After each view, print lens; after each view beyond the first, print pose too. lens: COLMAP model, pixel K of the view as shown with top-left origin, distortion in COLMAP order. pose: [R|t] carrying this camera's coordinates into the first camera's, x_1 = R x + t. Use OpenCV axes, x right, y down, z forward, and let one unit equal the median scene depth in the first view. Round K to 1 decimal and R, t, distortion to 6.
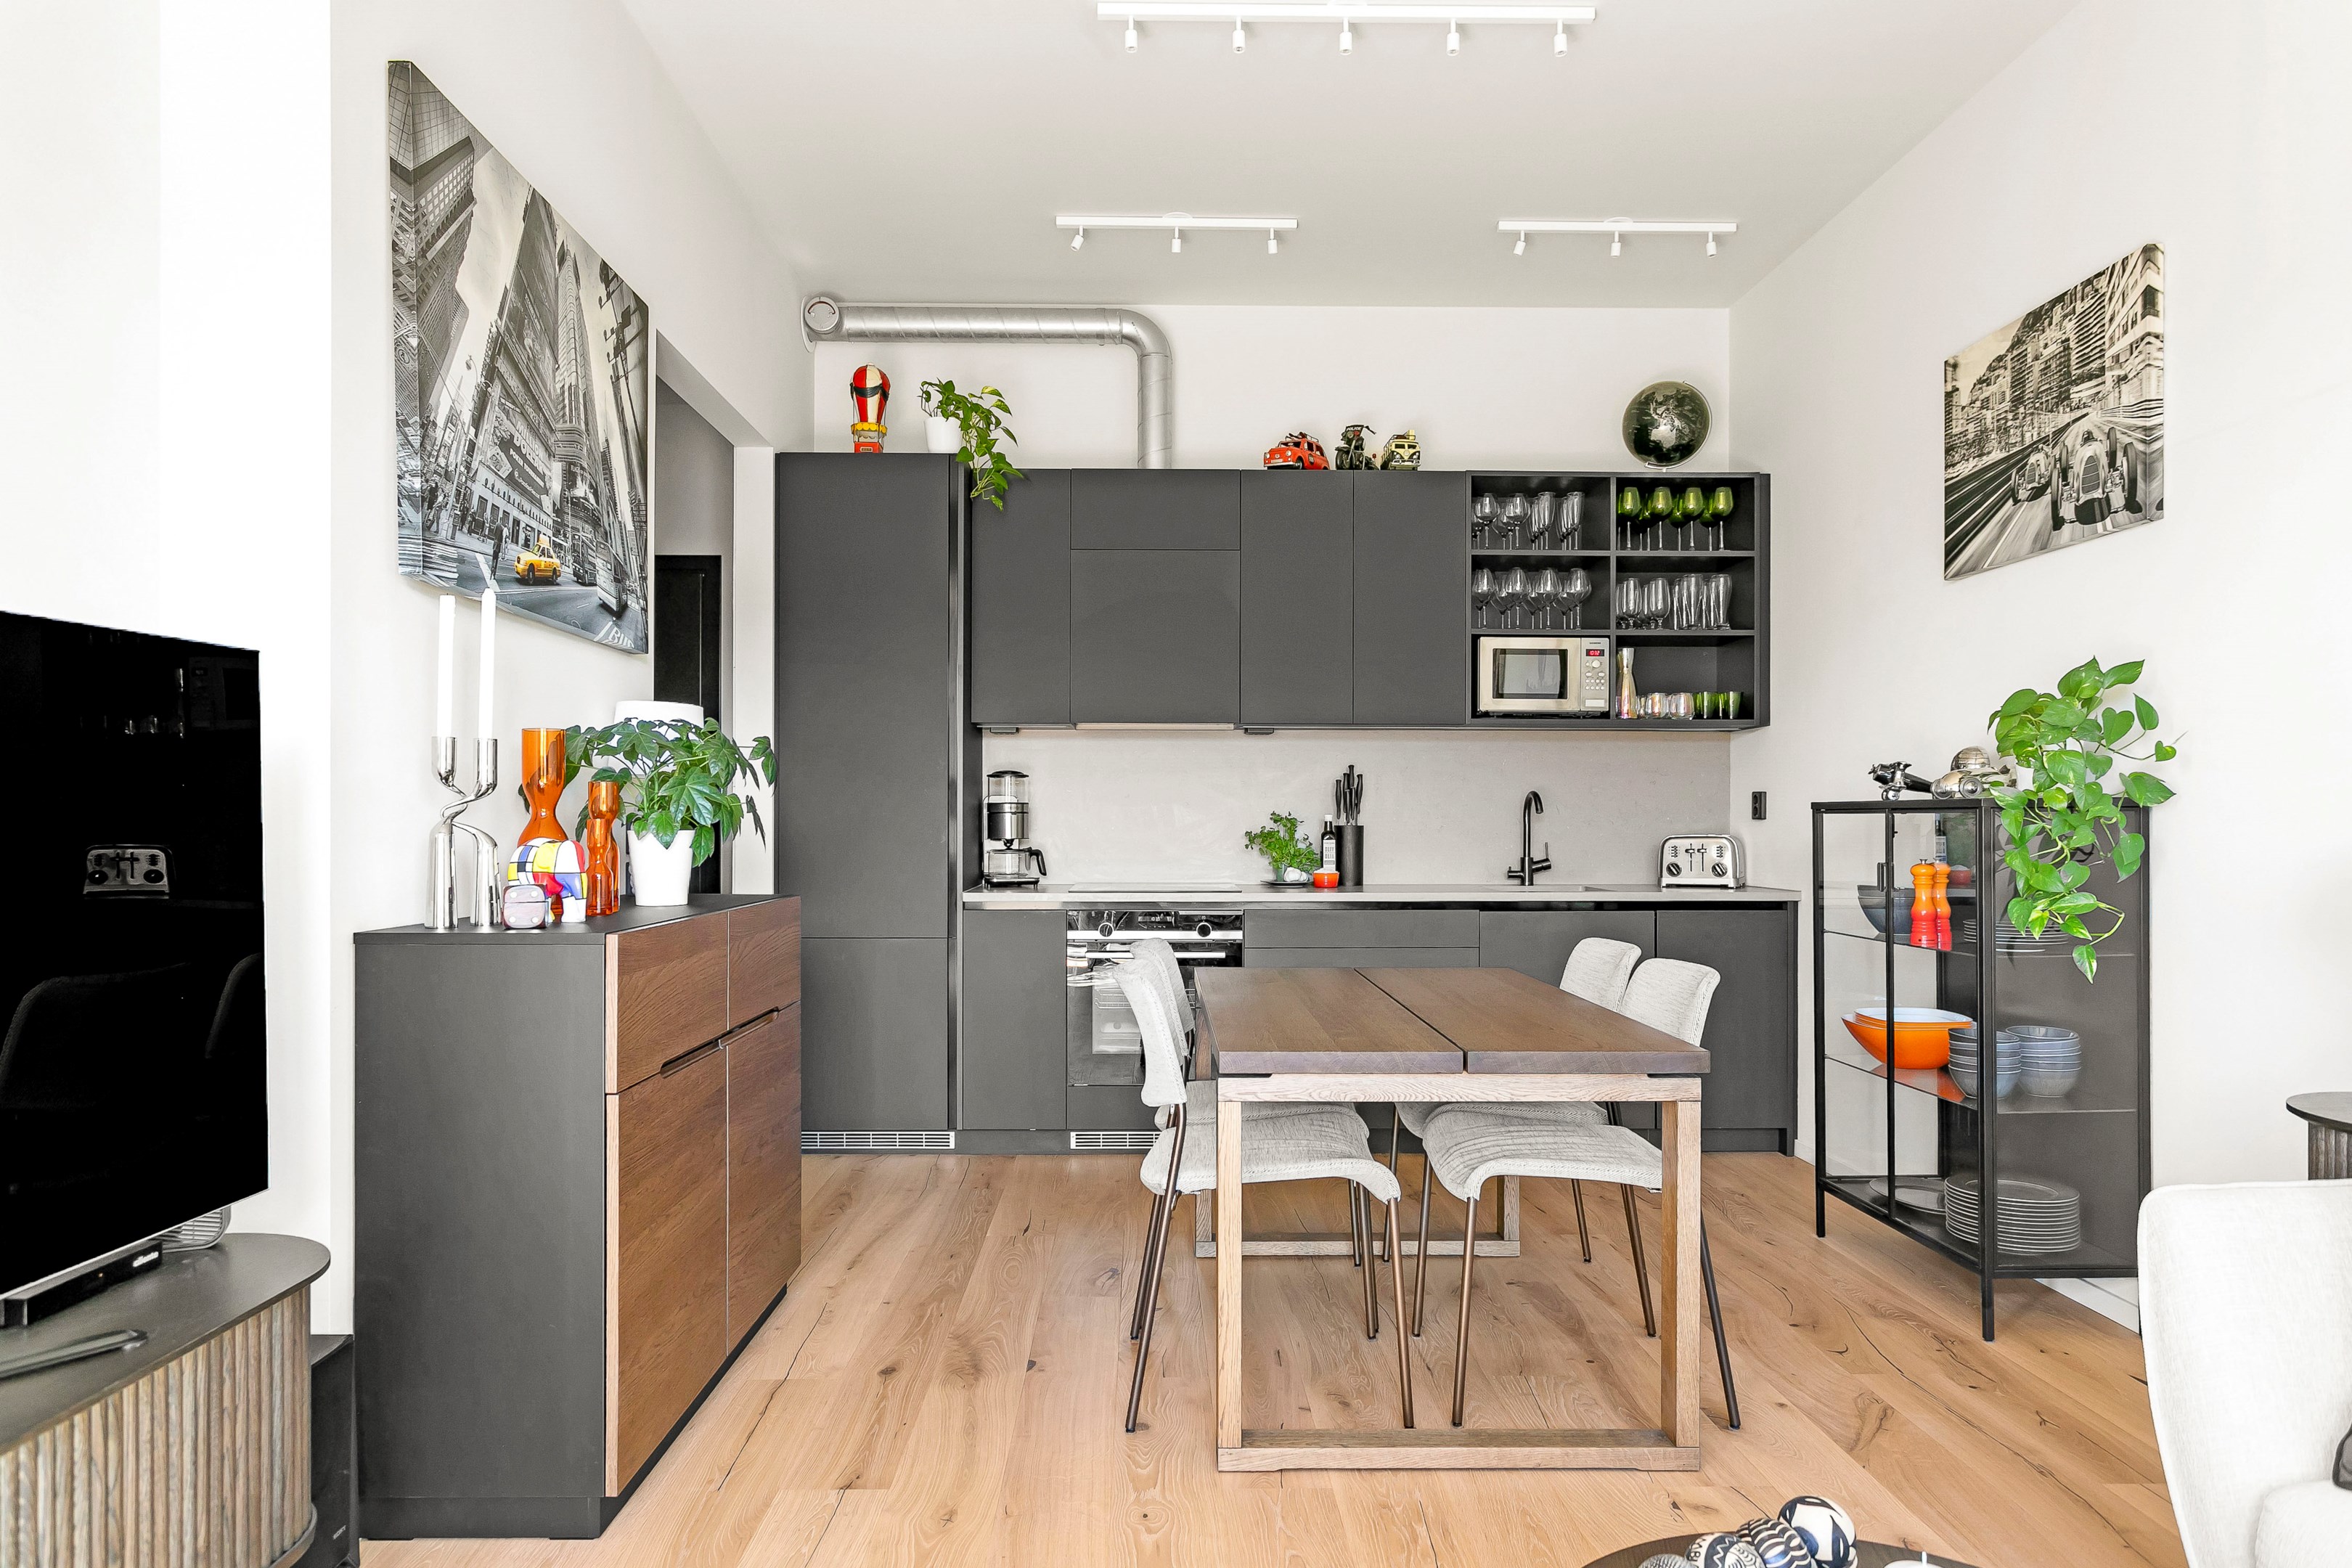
lens RADIAL K [[1439.4, 0, 1173.7], [0, 1439.4, 815.8], [0, 0, 1]] dist [0.000716, -0.000027]
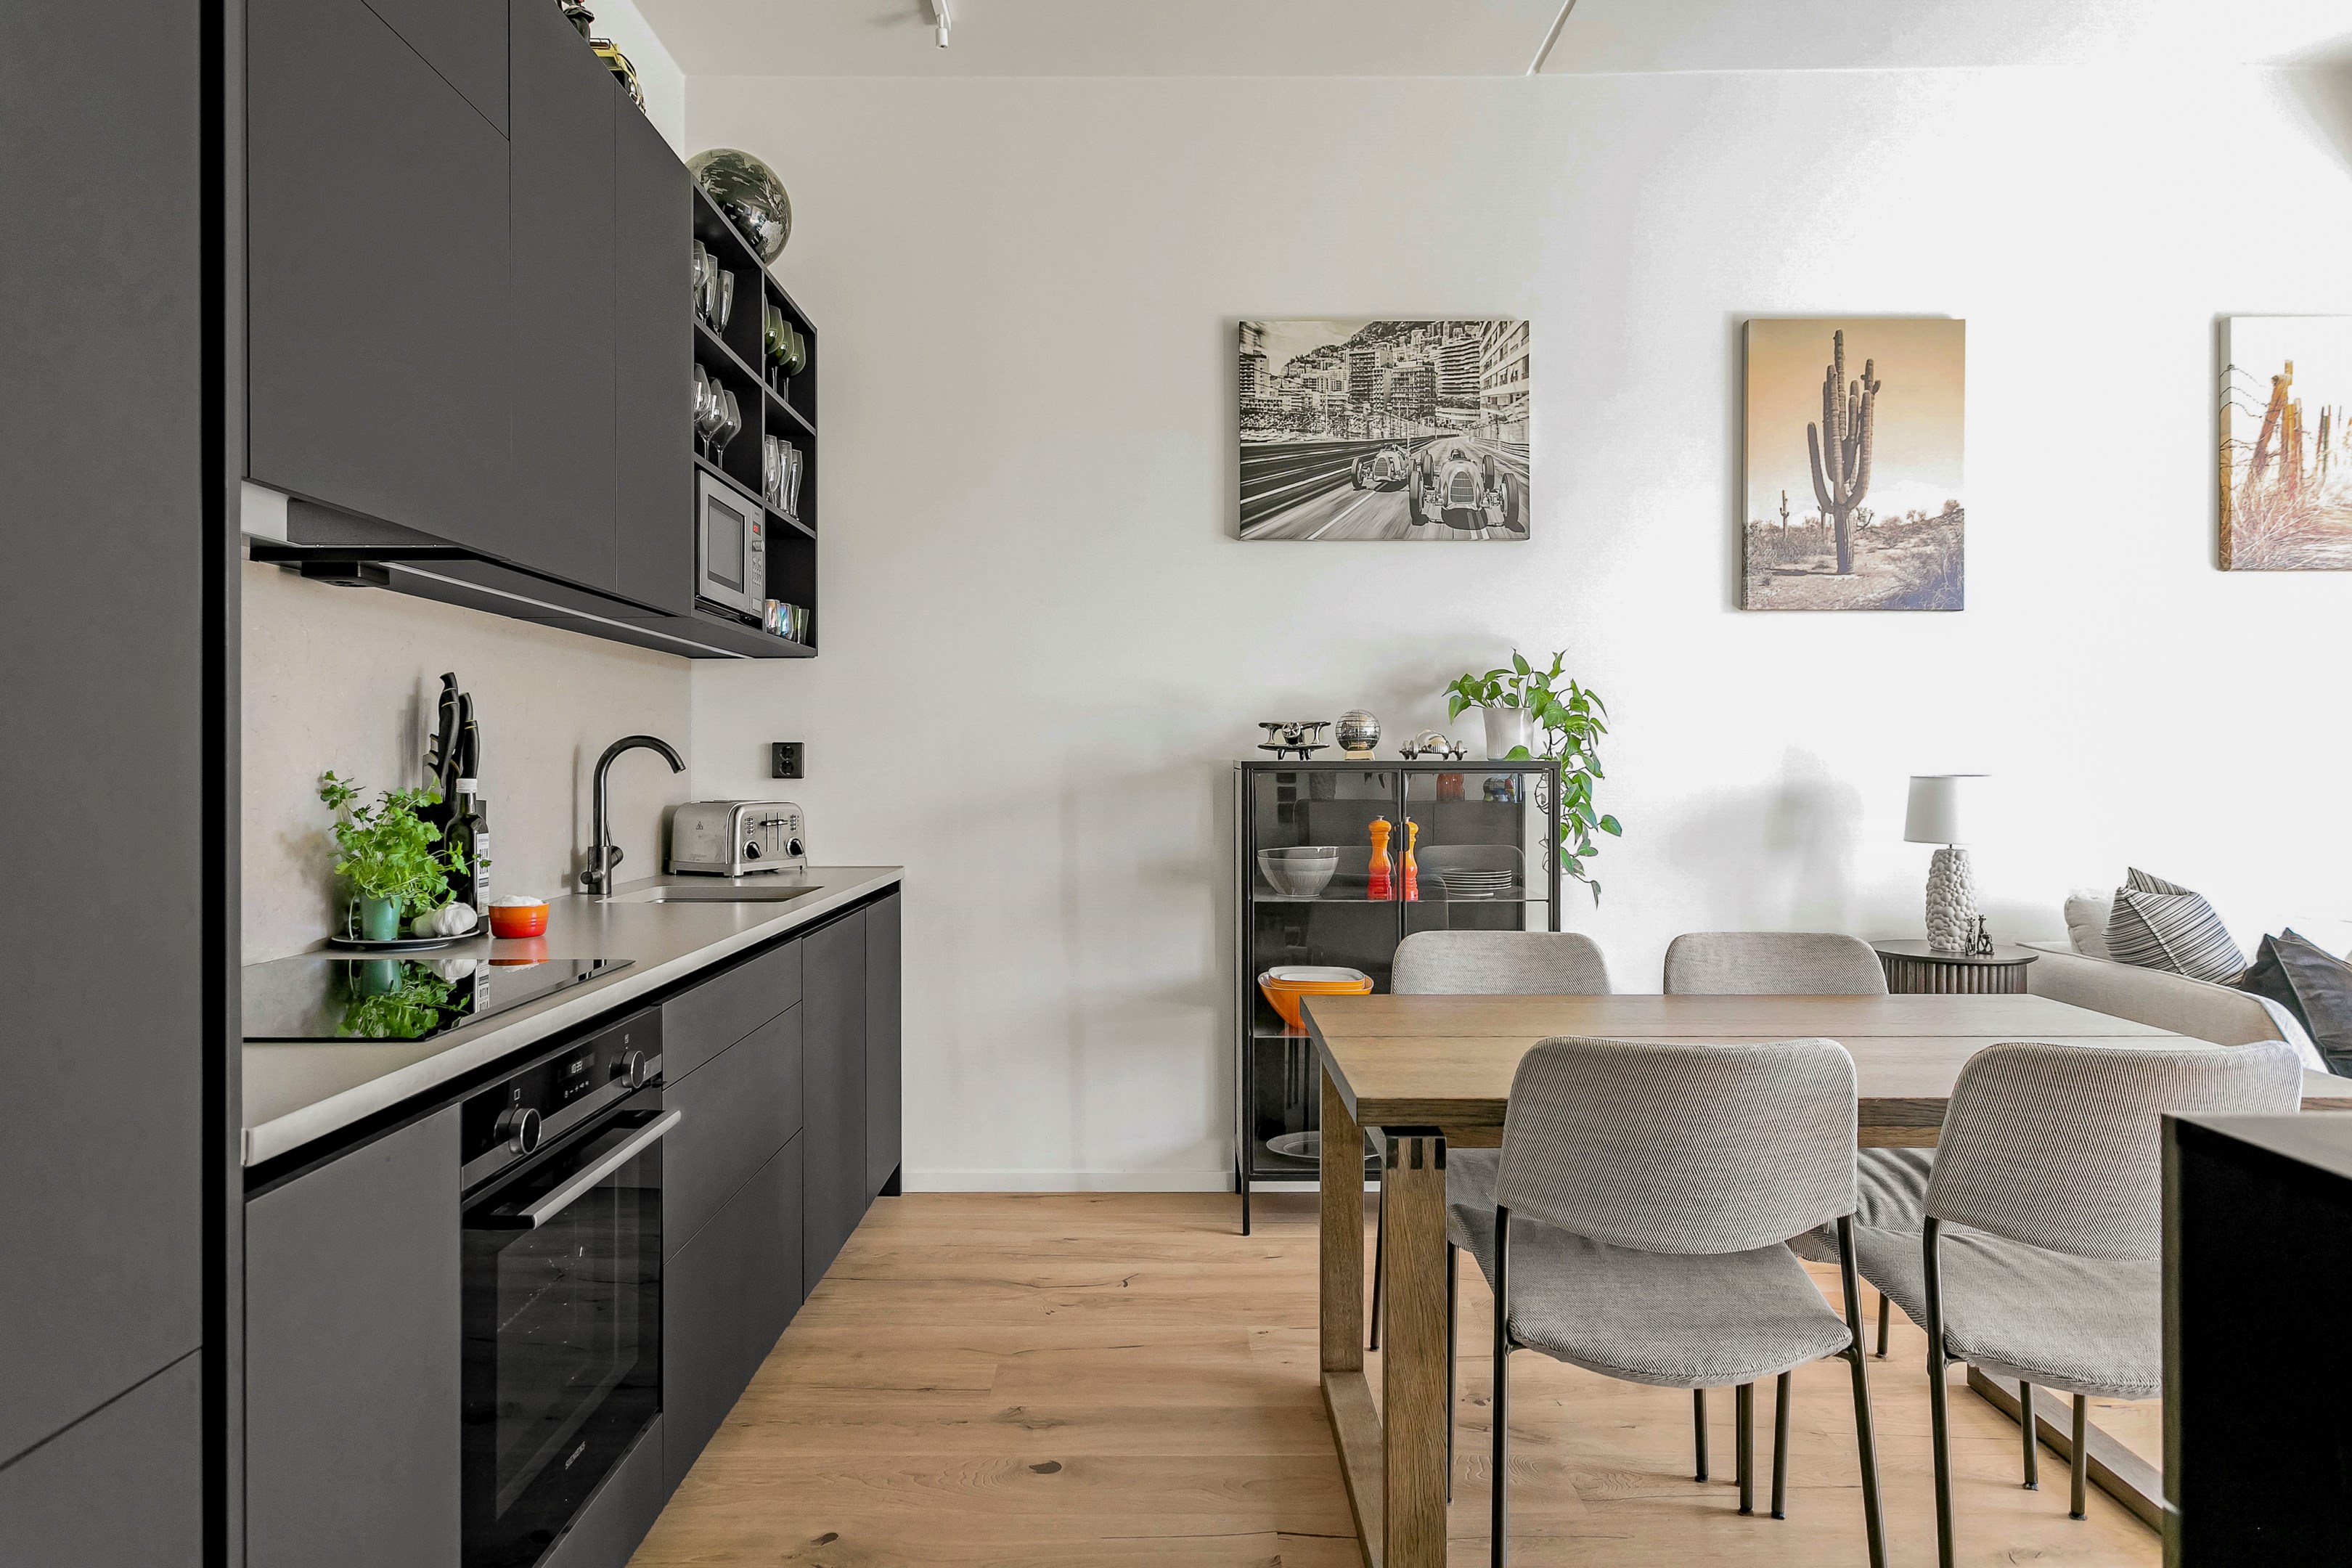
lens RADIAL K [[1428.0, 0, 1173.6], [0, 1428.0, 757.5], [0, 0, 1]] dist [0.000332, -0.001694]
pose [[0.012907, -0.000075, 0.999917, -0.521712], [-0.001441, 0.999999, 0.000093, -0.013373], [-0.999916, -0.001442, 0.012907, 1.170862]]
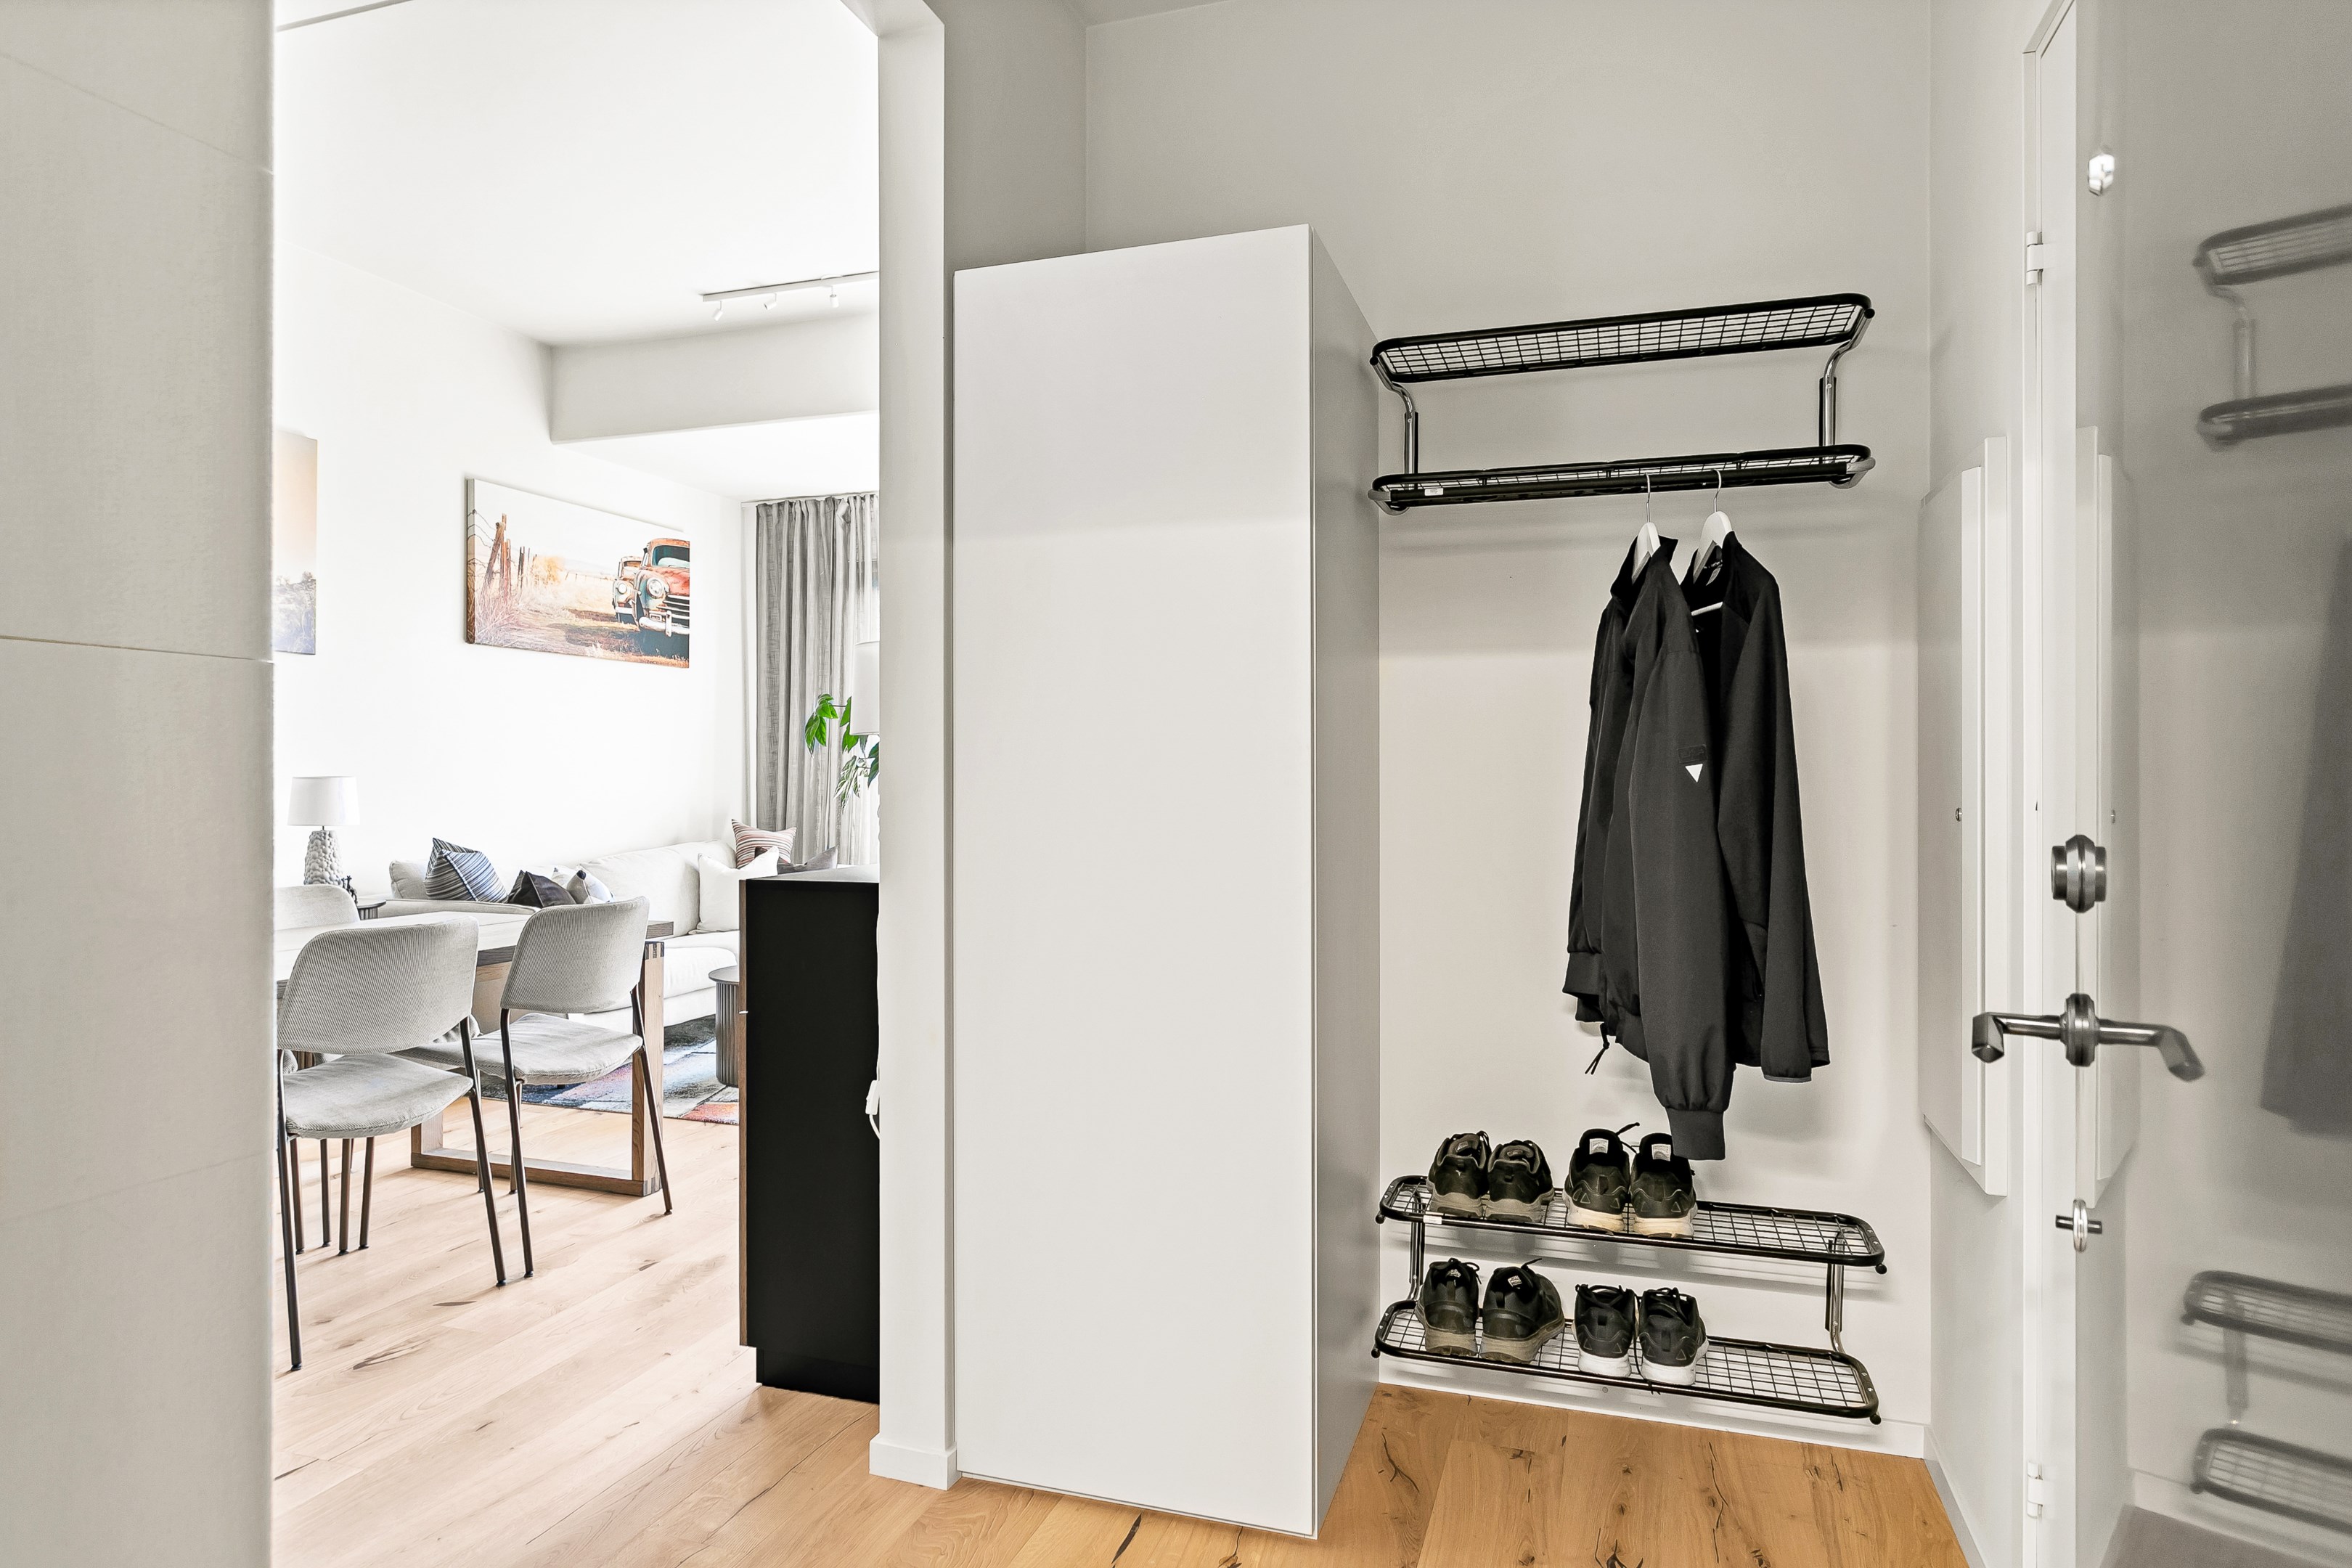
lens RADIAL K [[1385.2, 0, 1176.0], [0, 1385.2, 784.0], [0, 0, 1]] dist [-0.000319, 0.000413]
pose [[-0.944749, -0.004769, 0.327760, -0.728091], [-0.003549, 0.999984, 0.004320, -0.003092], [-0.327776, 0.002919, -0.944751, 1.633288]]
